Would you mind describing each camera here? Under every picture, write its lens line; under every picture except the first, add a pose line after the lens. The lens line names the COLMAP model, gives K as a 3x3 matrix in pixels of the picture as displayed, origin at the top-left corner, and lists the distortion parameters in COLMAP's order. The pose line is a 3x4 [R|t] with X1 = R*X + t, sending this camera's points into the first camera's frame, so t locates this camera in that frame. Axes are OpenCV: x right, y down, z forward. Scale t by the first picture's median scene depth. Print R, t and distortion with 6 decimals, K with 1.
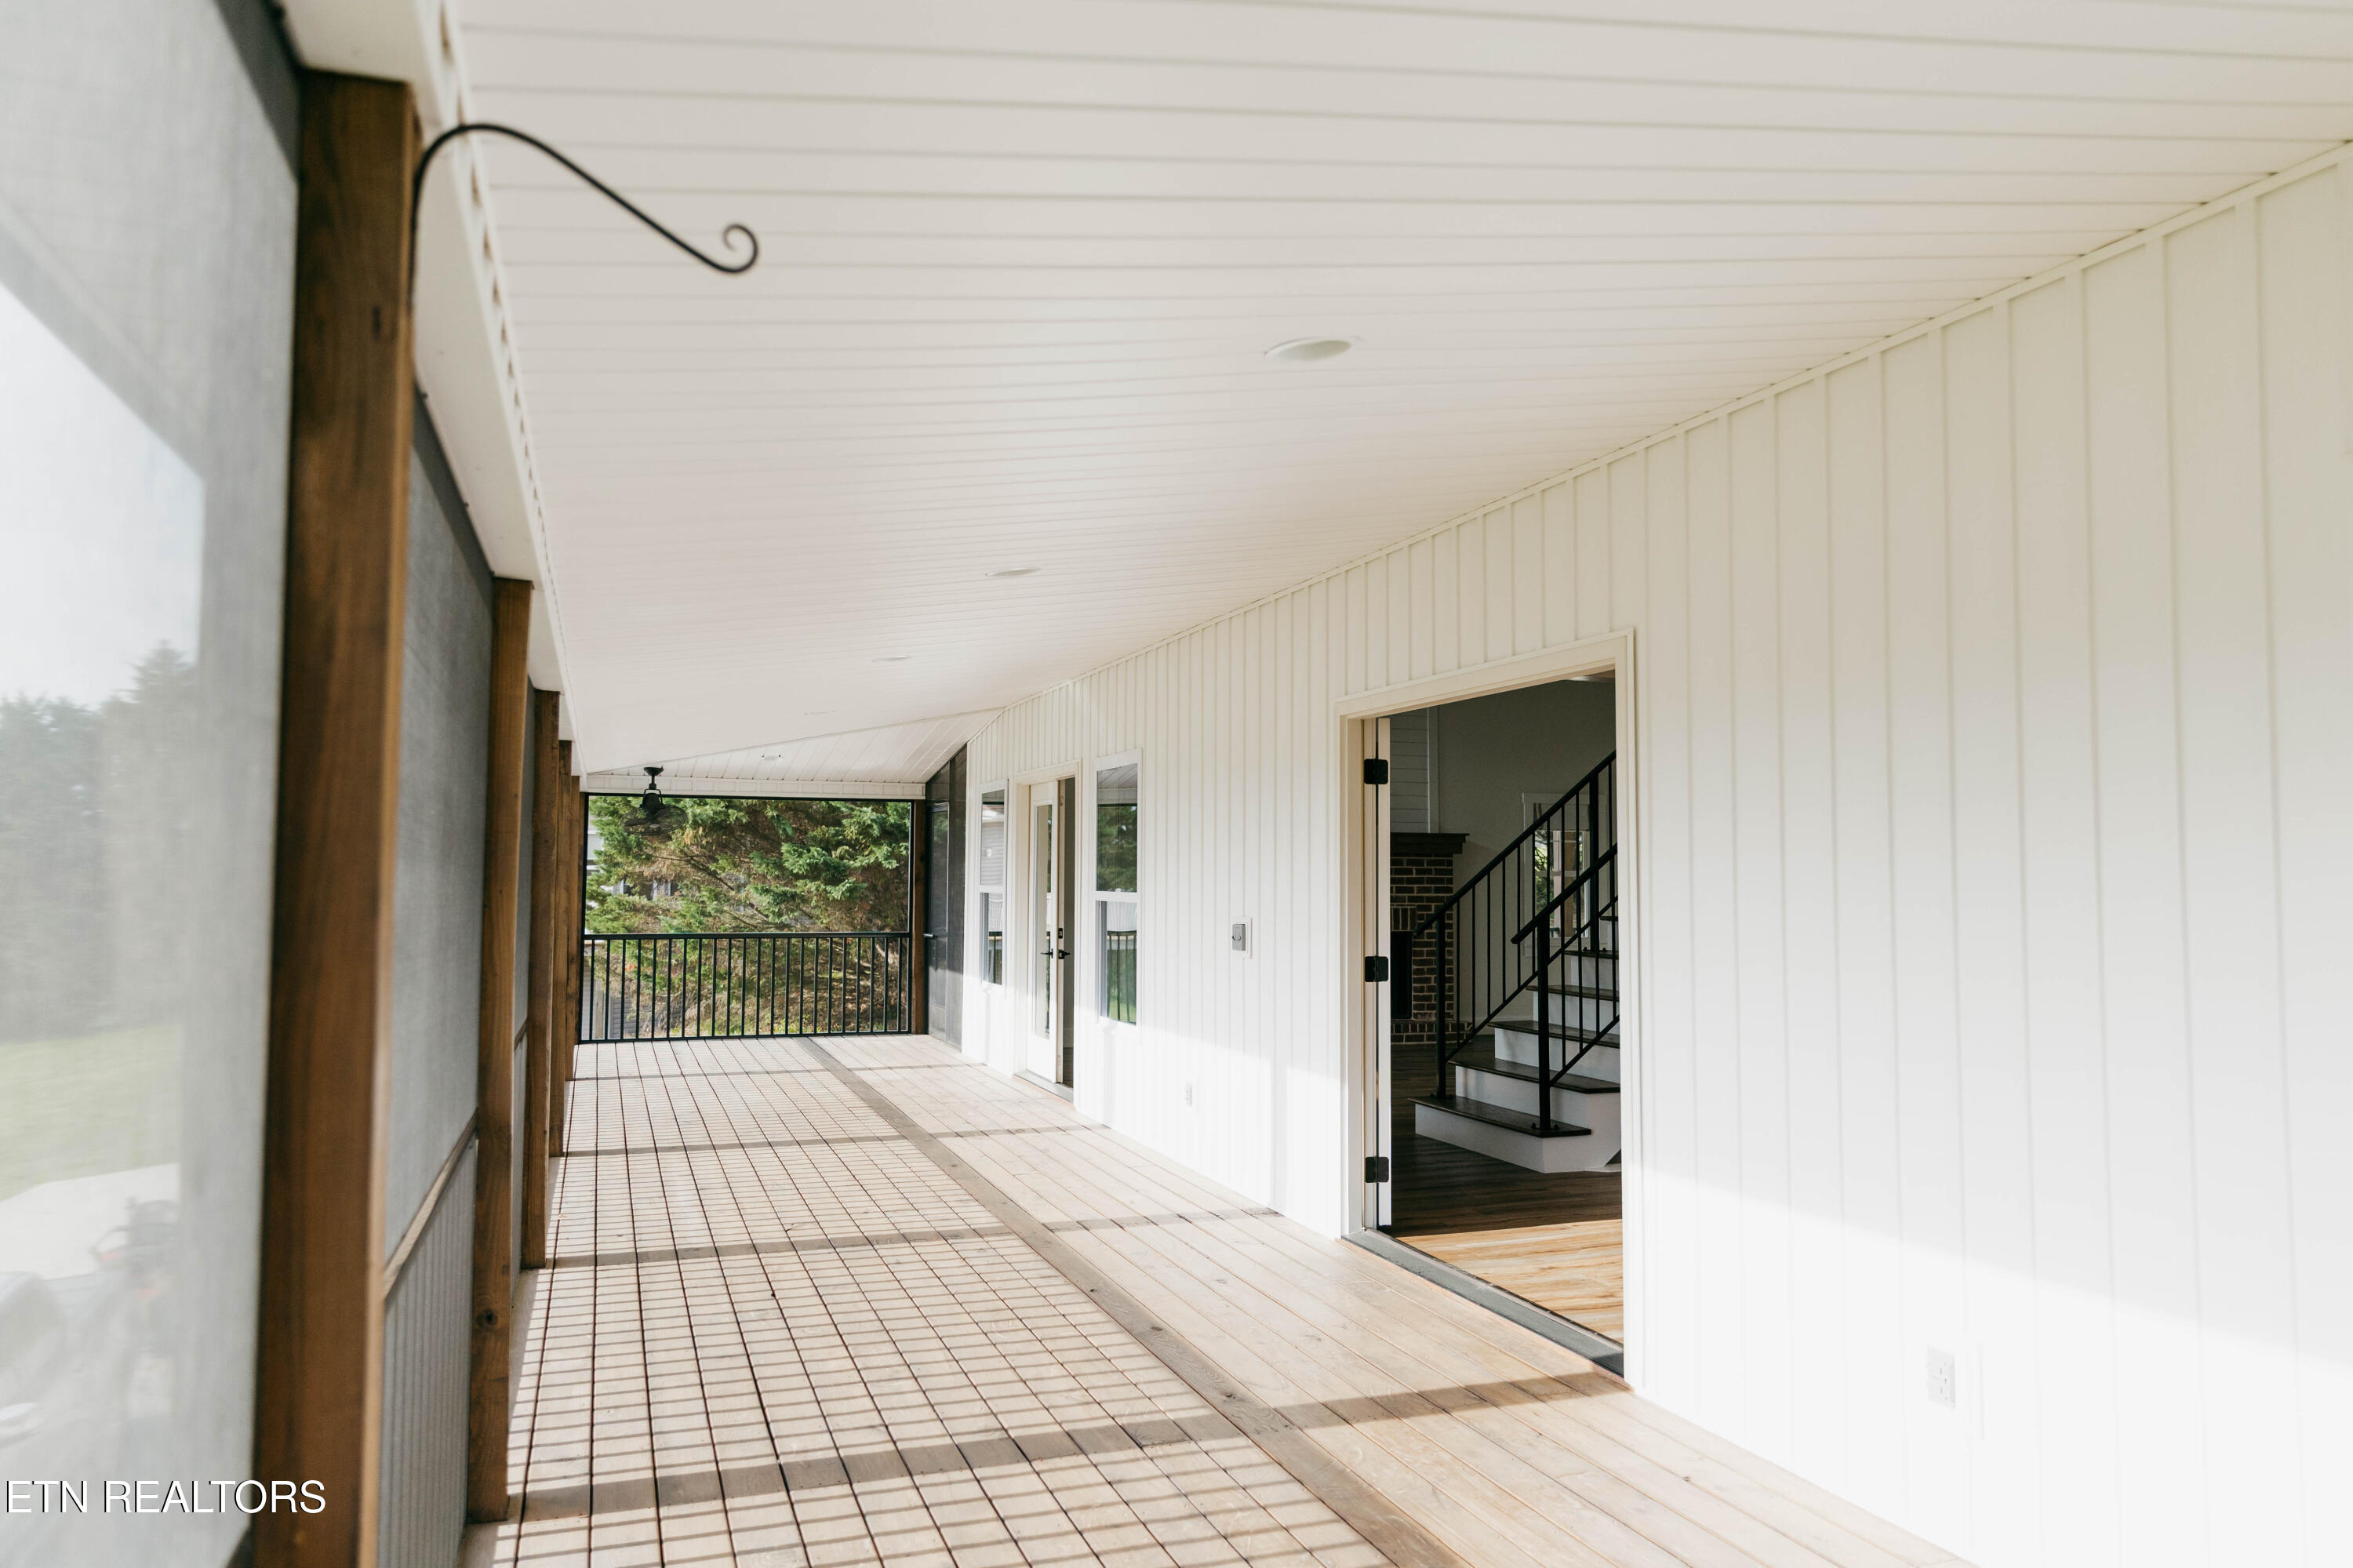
lens RADIAL K [[1587.5, 0, 1184.2], [0, 1587.5, 785.4], [0, 0, 1]] dist [0.014131, -0.000422]
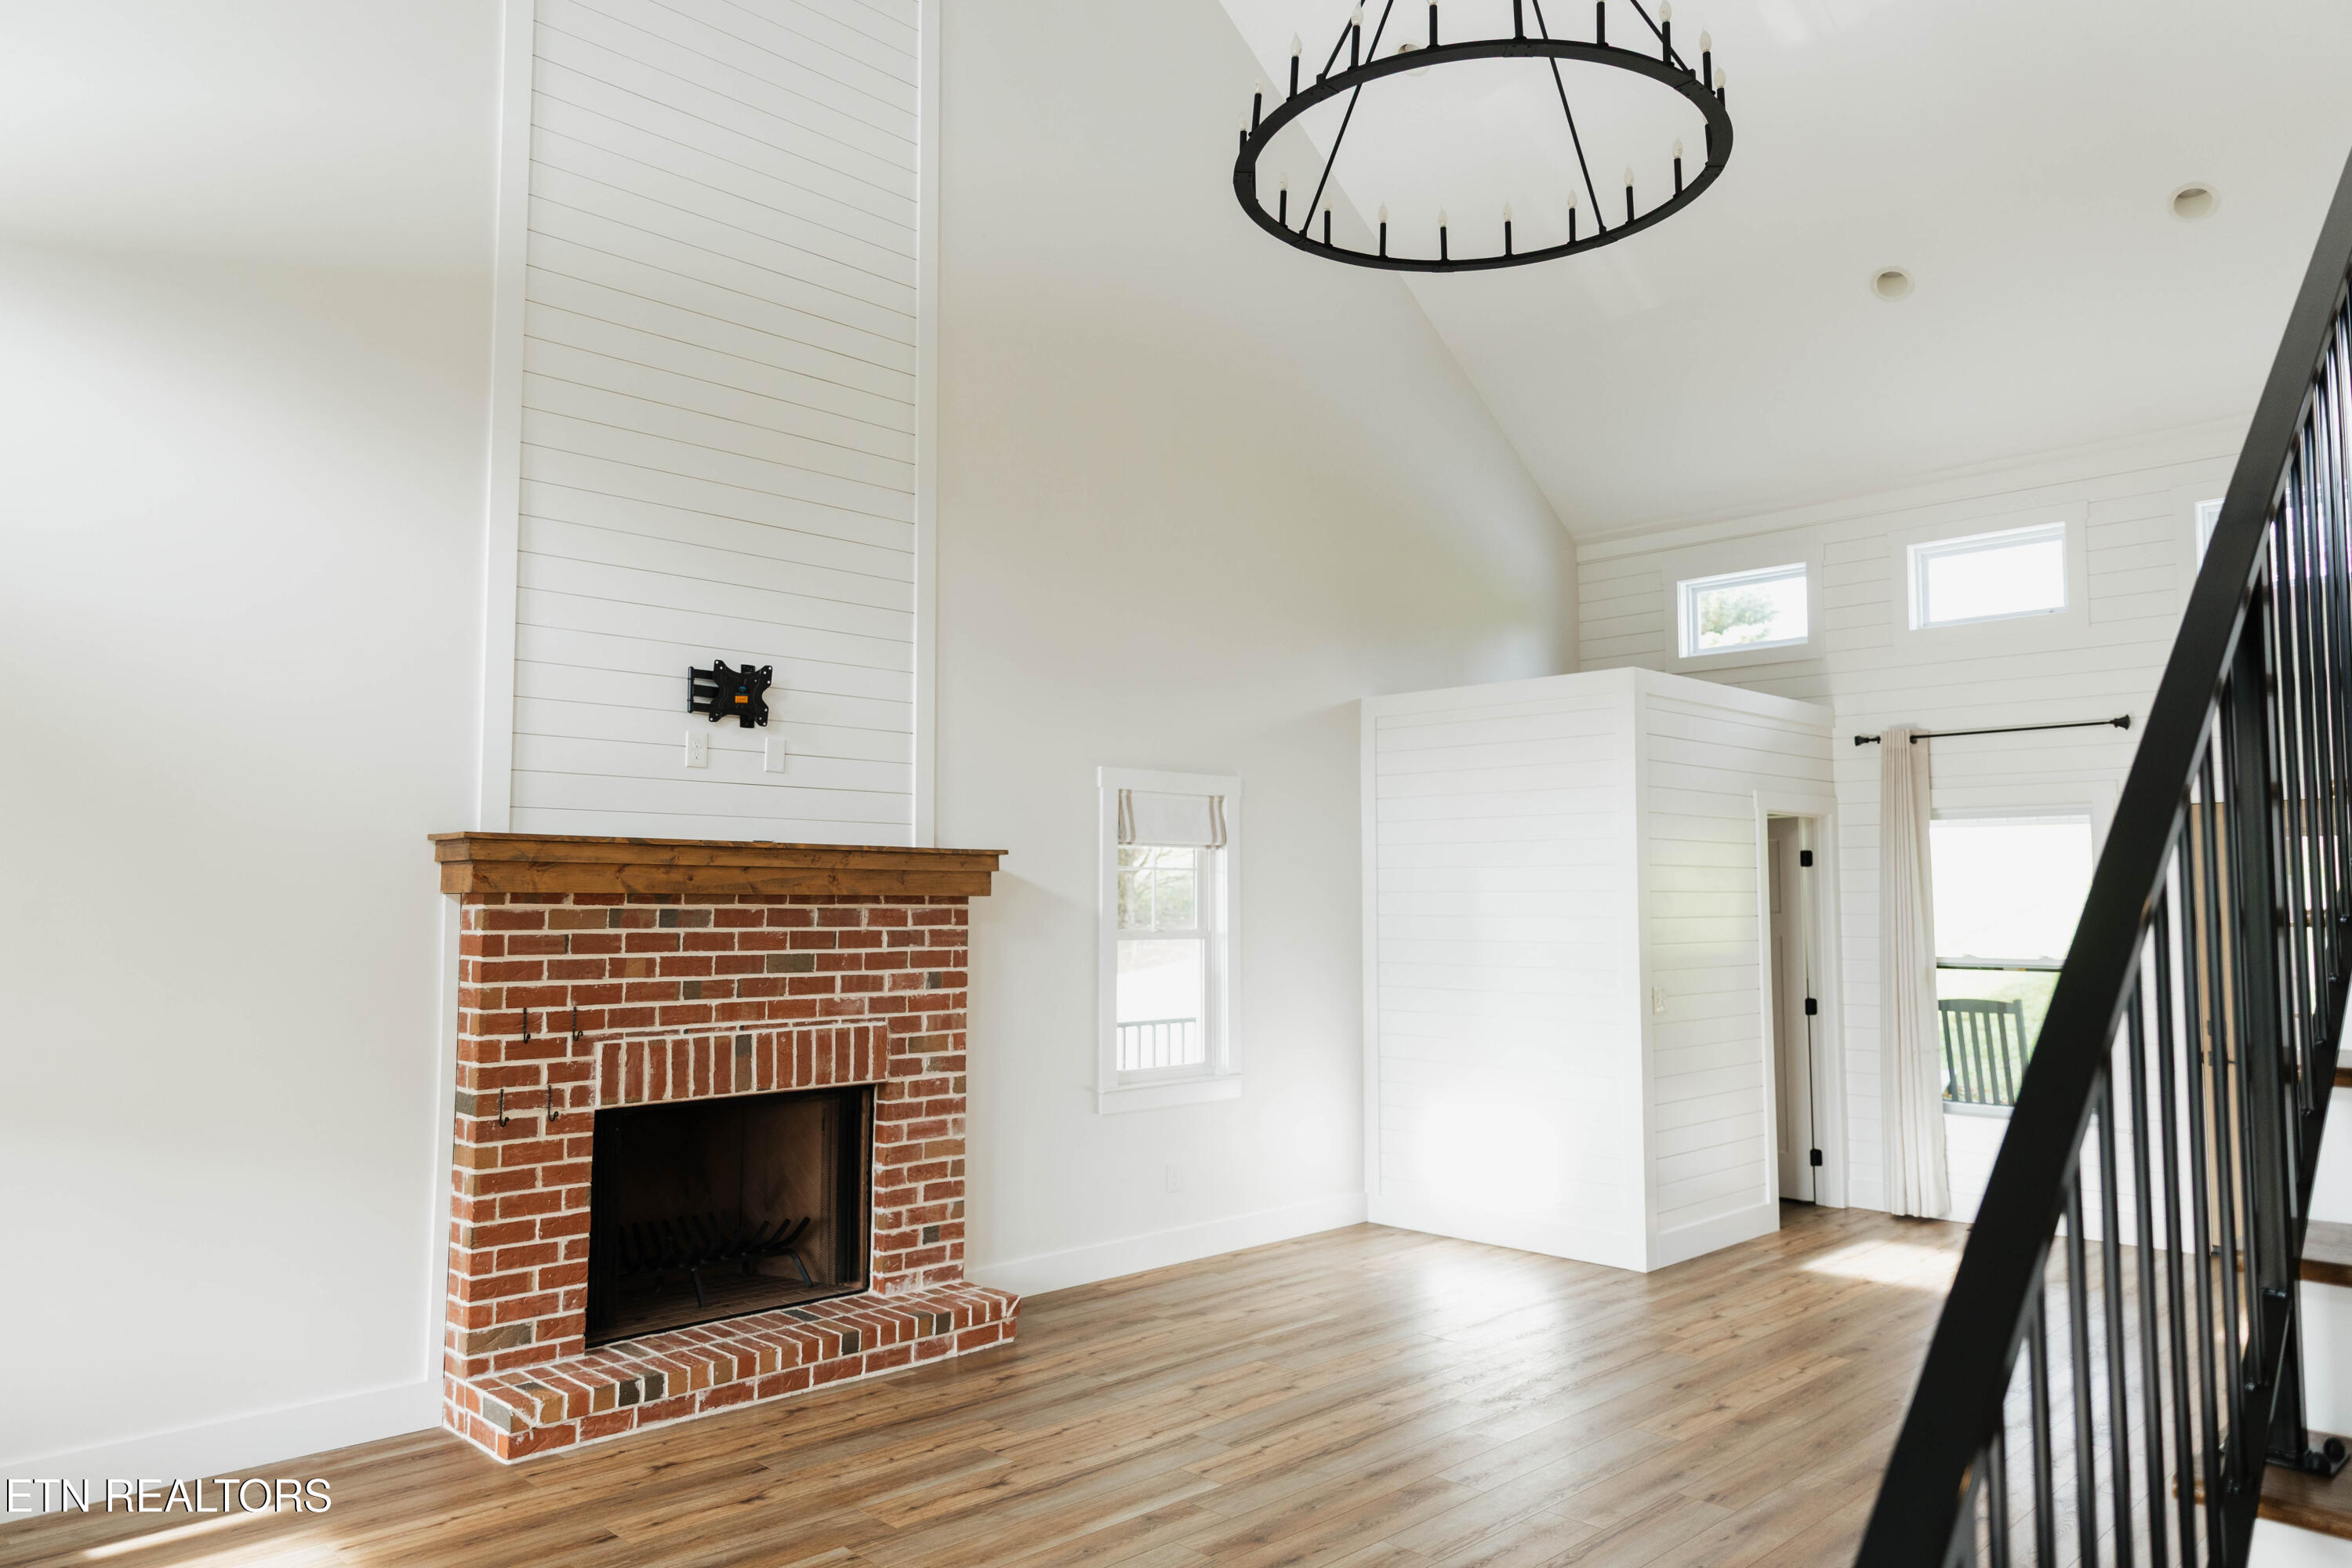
lens RADIAL K [[1586.8, 0, 1183.7], [0, 1586.8, 785.4], [0, 0, 1]] dist [0.014131, -0.000422]
pose [[0.904991, 0.027246, 0.424556, 0.036717], [-0.018836, 0.999535, -0.023995, 0.022182], [-0.425013, 0.013718, 0.905083, 0.583933]]
